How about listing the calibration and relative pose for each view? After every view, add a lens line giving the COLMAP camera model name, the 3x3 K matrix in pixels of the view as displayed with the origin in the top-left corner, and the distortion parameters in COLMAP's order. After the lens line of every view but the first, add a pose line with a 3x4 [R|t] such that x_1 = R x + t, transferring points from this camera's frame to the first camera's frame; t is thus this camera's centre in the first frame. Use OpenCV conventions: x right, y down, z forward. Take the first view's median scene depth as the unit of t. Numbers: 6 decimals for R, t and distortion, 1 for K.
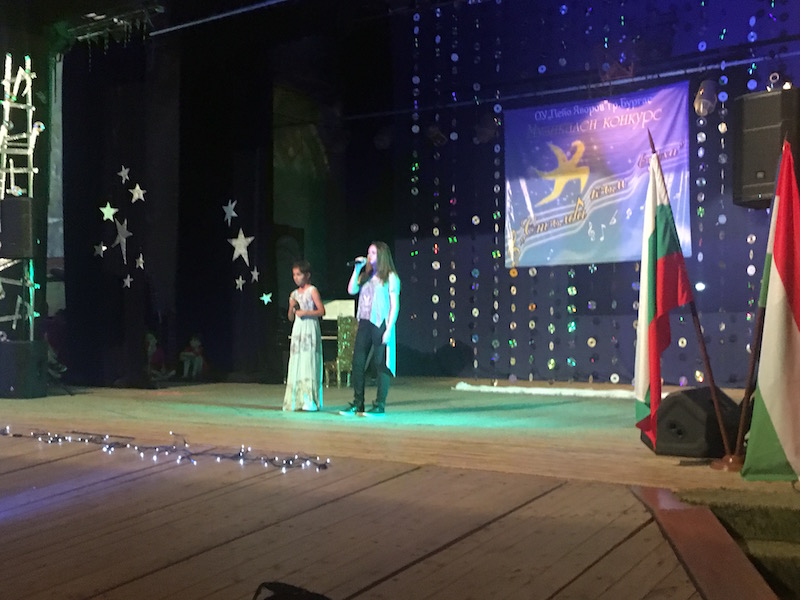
lens RADIAL K [[1040.9, 0, 401.9], [0, 1040.9, 297.0], [0, 0, 1]] dist [0.062247, 0.000000]
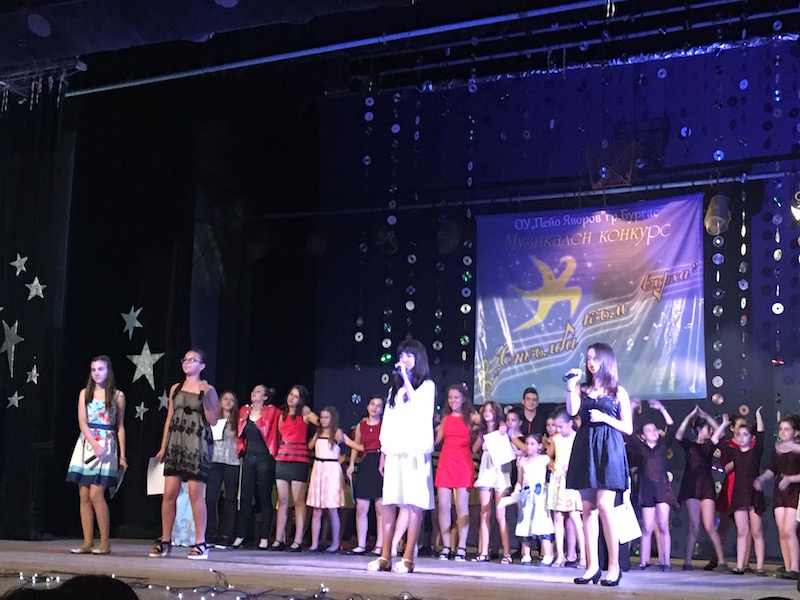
lens RADIAL K [[1295.0, 0, 394.9], [0, 1295.0, 302.2], [0, 0, 1]] dist [0.055692, 0.000000]
pose [[0.990711, 0.051082, 0.126026, -0.100295], [-0.035432, 0.991720, -0.123435, 0.021177], [-0.131288, 0.117823, 0.984318, -0.002855]]
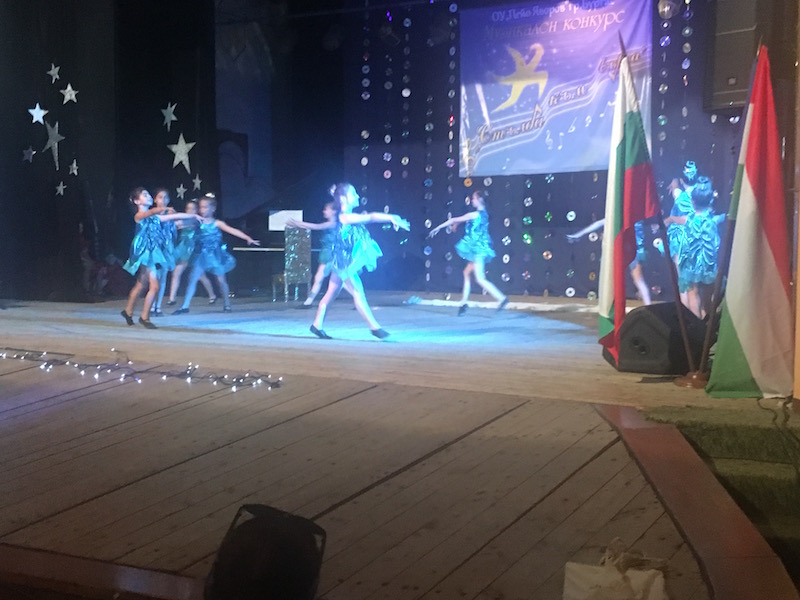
lens RADIAL K [[1073.9, 0, 398.7], [0, 1073.9, 293.1], [0, 0, 1]] dist [0.063635, 0.000000]
pose [[0.998889, 0.001268, 0.047098, -0.003574], [-0.005028, 0.996799, 0.079795, -0.000378], [-0.046846, -0.079943, 0.995698, 0.006984]]
